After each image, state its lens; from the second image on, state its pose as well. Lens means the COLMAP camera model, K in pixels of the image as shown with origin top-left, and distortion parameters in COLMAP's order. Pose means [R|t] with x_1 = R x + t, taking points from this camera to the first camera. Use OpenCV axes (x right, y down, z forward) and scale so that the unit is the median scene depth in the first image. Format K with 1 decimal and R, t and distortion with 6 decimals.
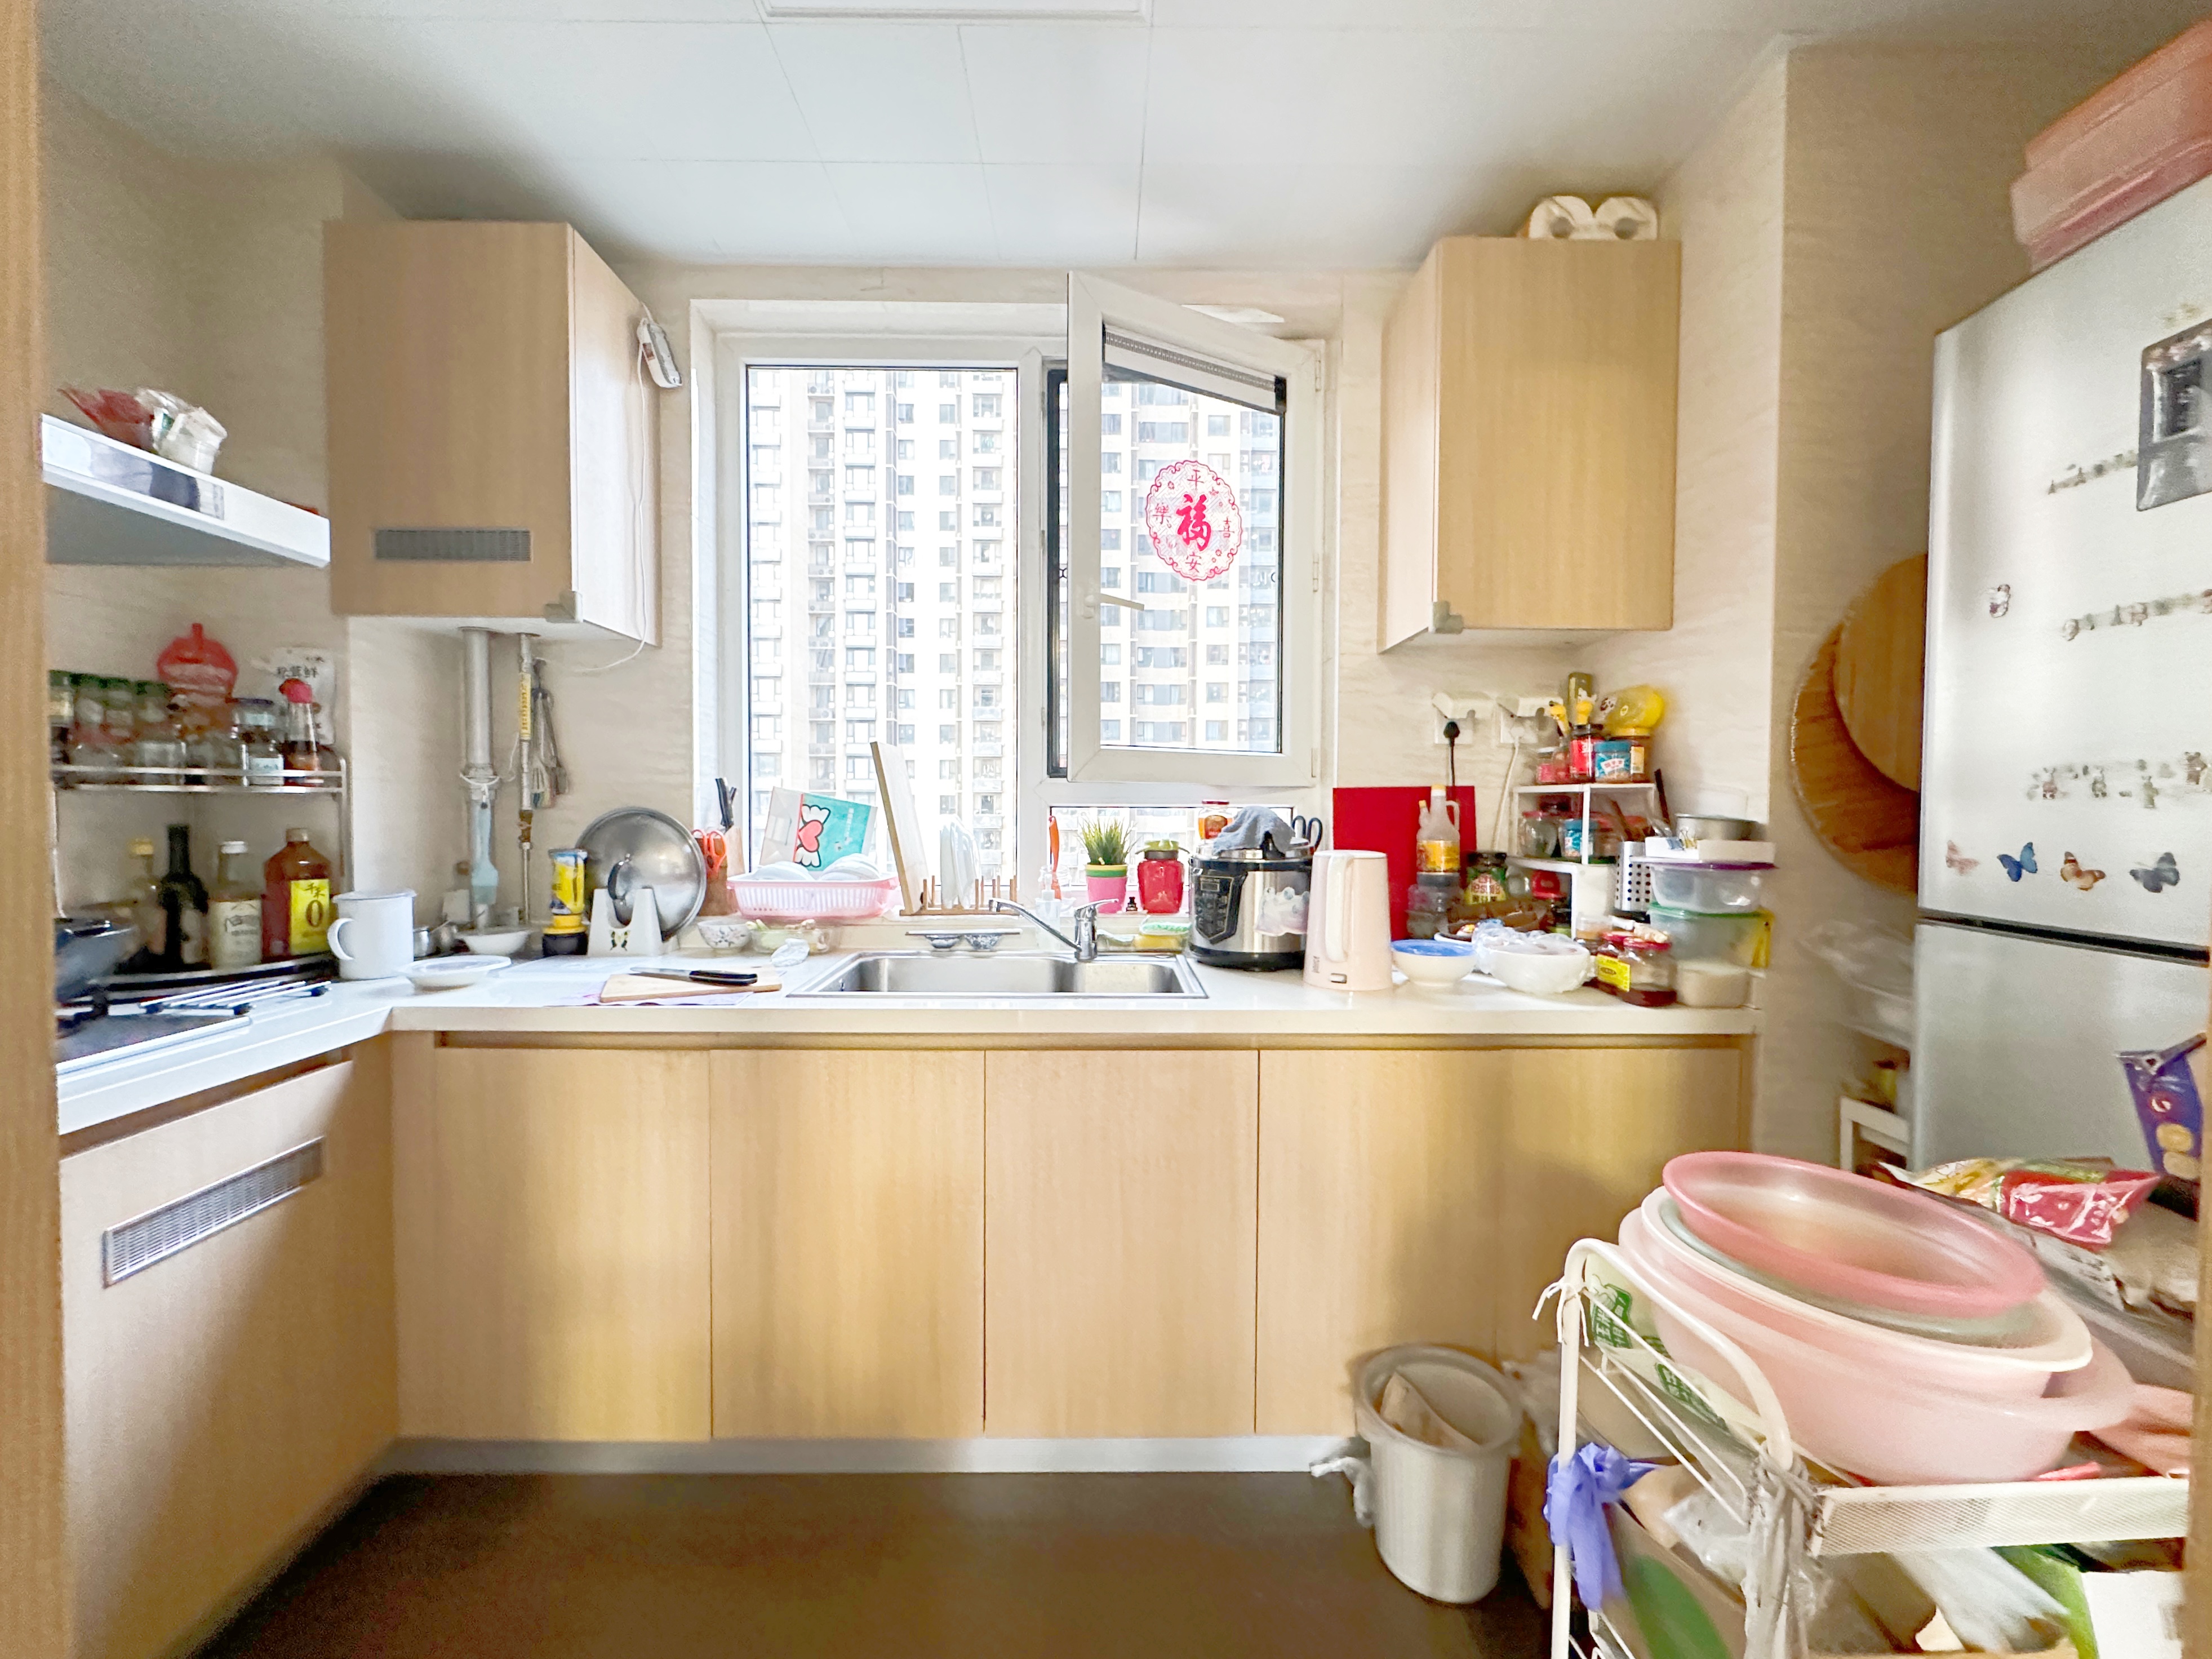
lens RADIAL K [[857.2, 0, 1106.0], [0, 857.2, 829.5], [0, 0, 1]] dist [-0.001688, 0.000071]
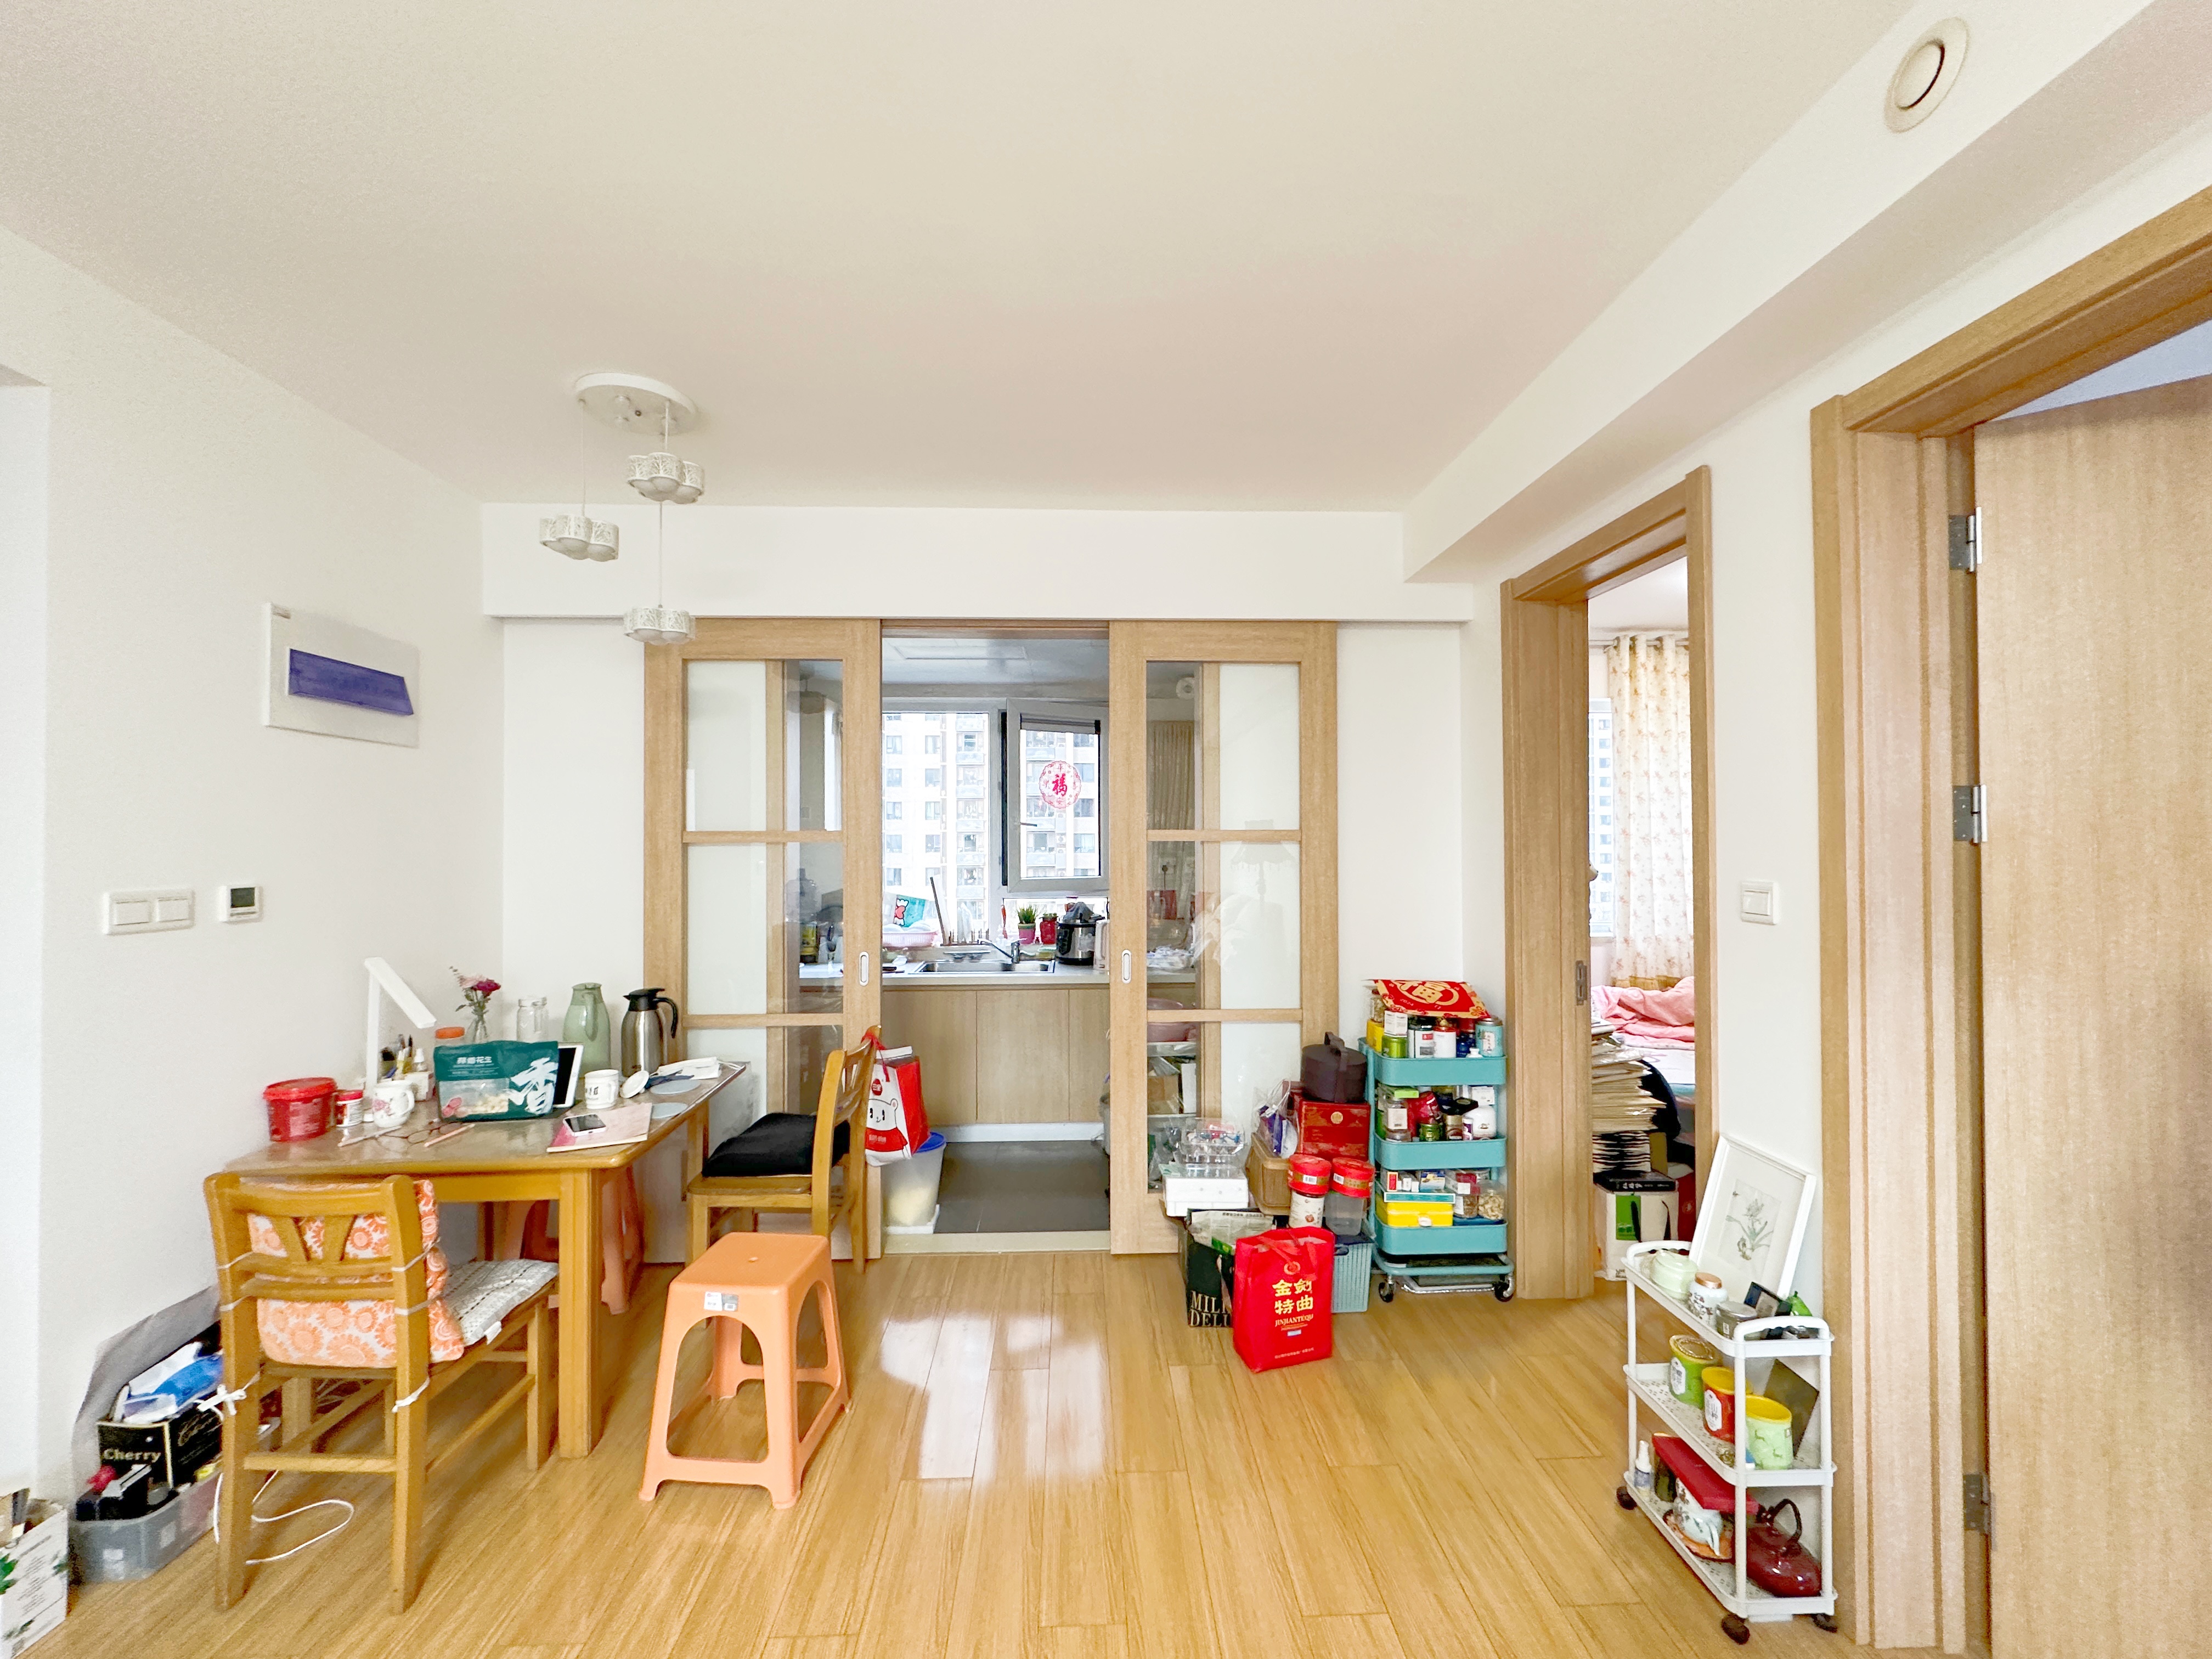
lens RADIAL K [[857.1, 0, 1106.0], [0, 857.1, 829.5], [0, 0, 1]] dist [-0.001688, 0.000071]
pose [[0.999756, -0.008122, 0.020521, 0.176847], [0.008835, 0.999353, -0.034865, -0.136741], [-0.020225, 0.035038, 0.999181, -1.406548]]
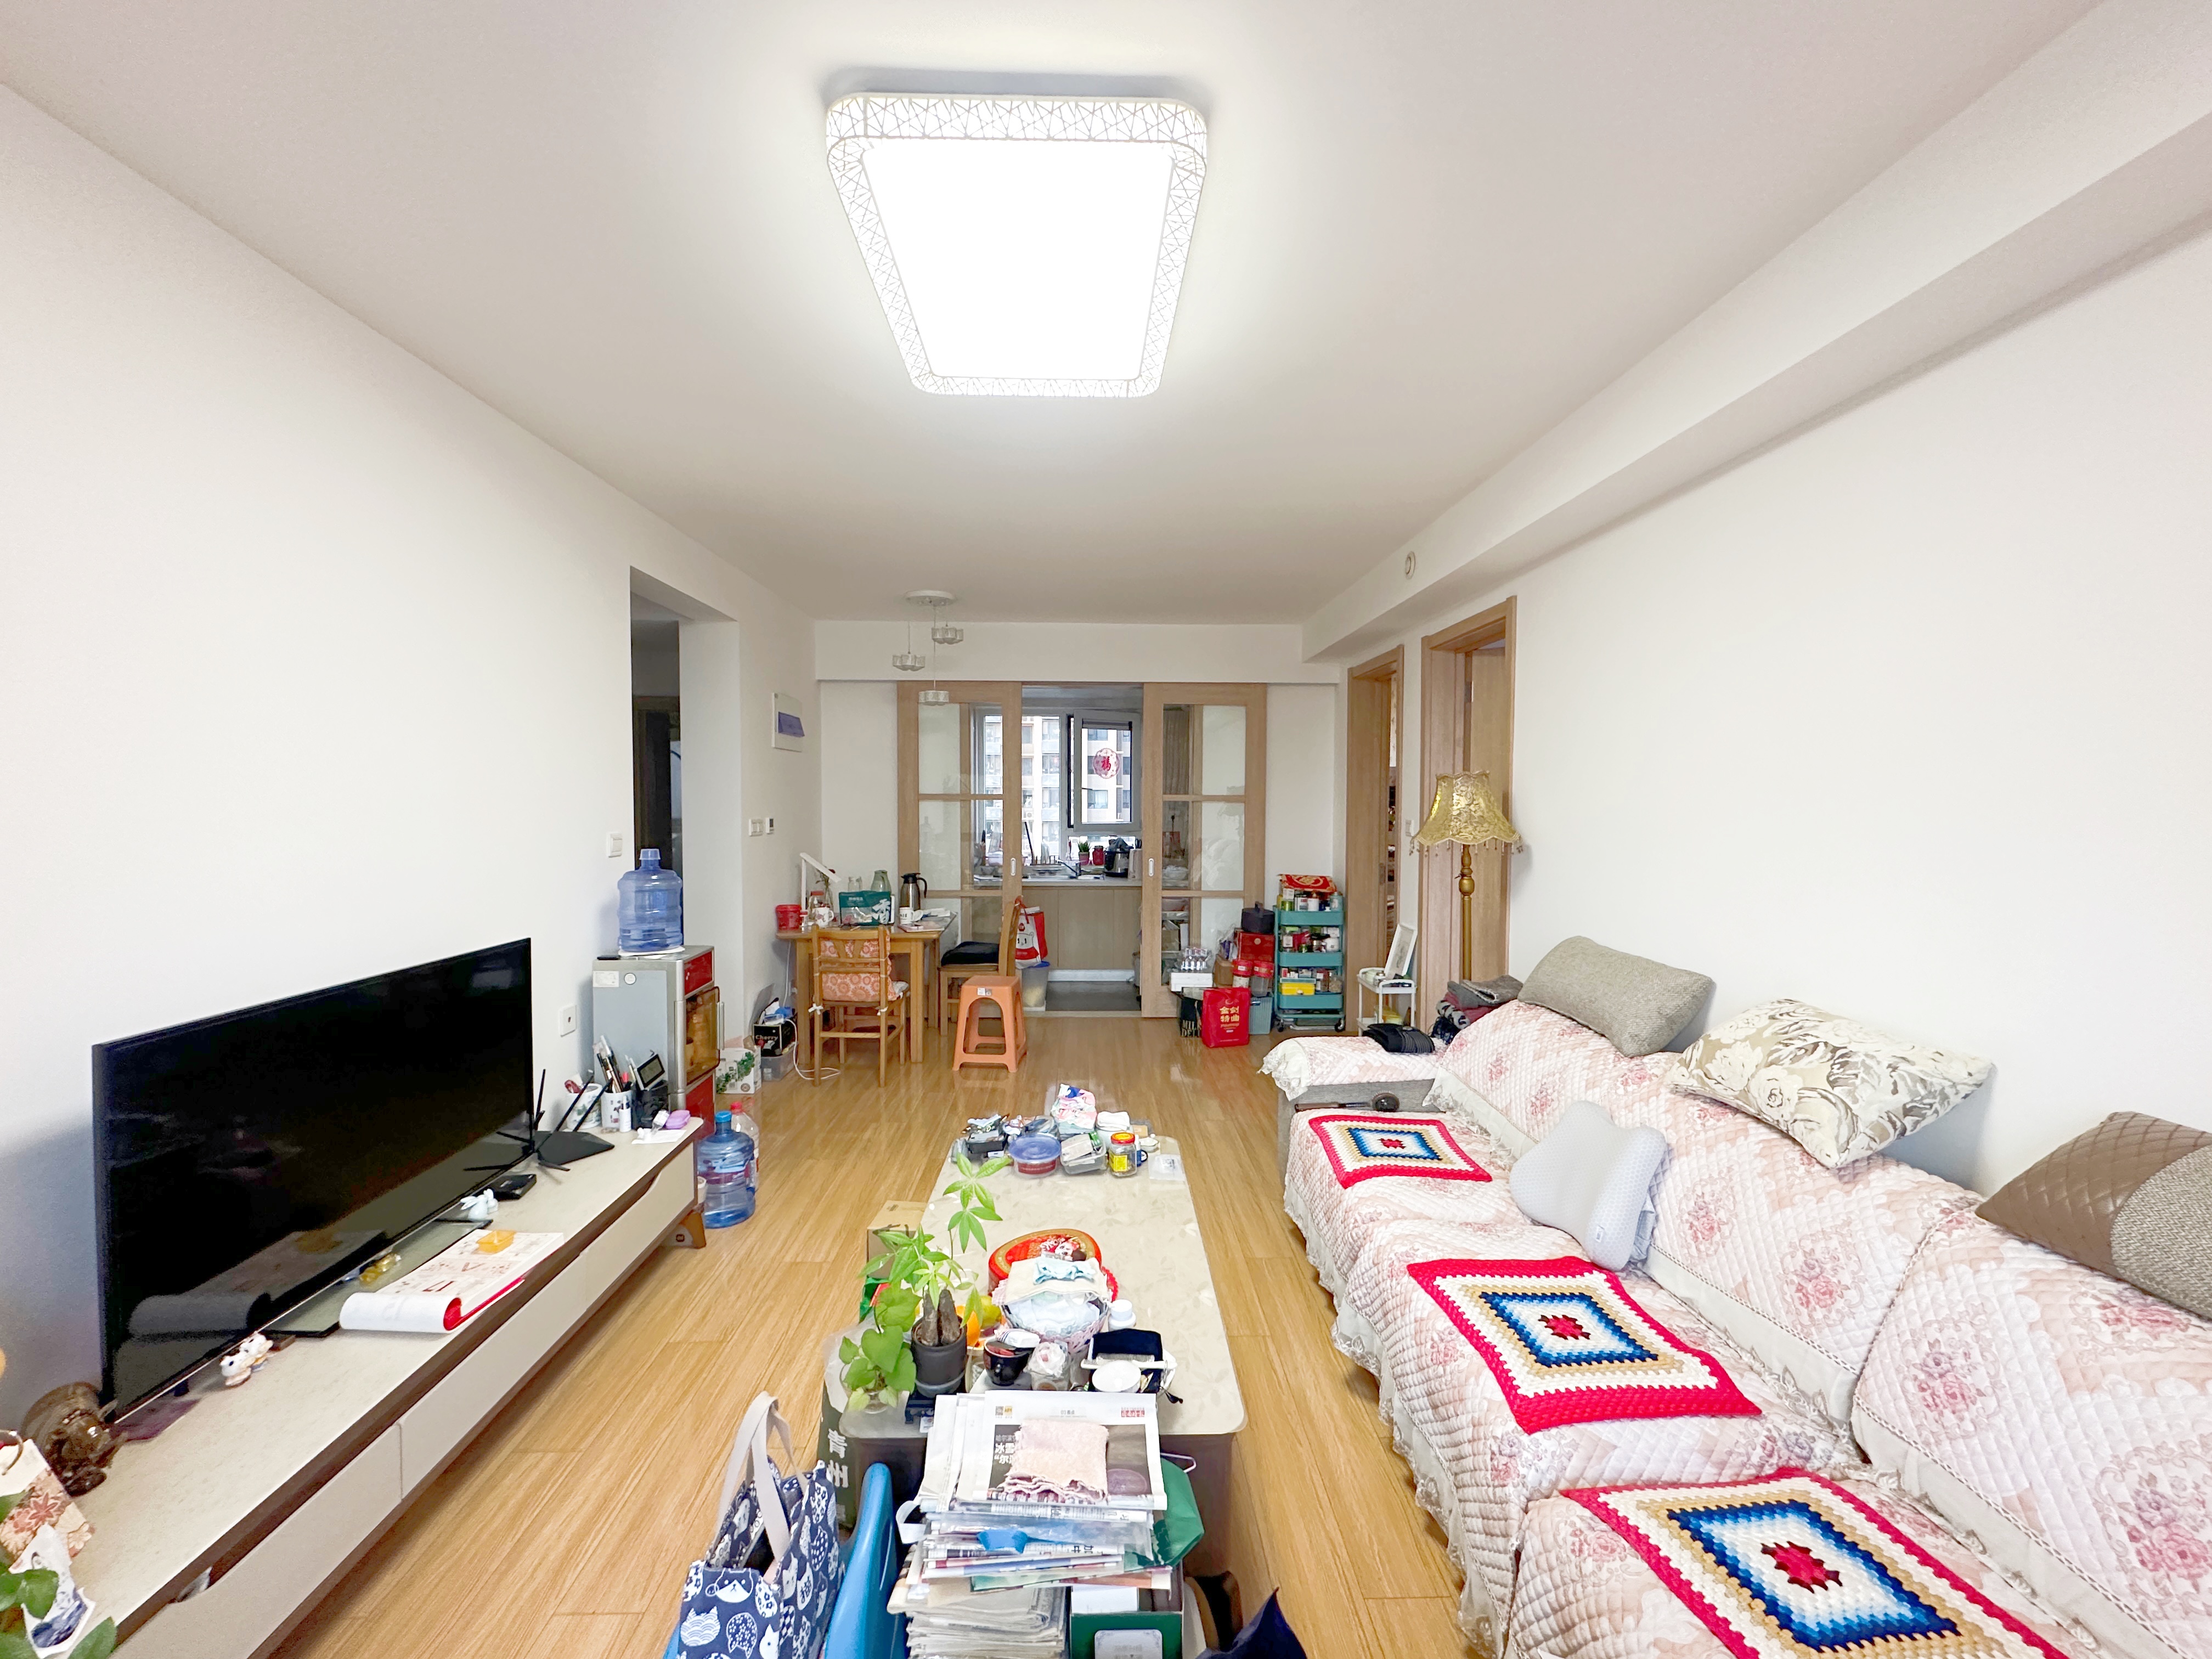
lens RADIAL K [[857.1, 0, 1106.0], [0, 857.1, 829.5], [0, 0, 1]] dist [-0.001688, 0.000071]
pose [[0.999957, -0.001385, 0.009130, 0.063746], [0.001249, 0.999889, 0.014843, -0.114767], [-0.009149, -0.014831, 0.999848, -2.757510]]
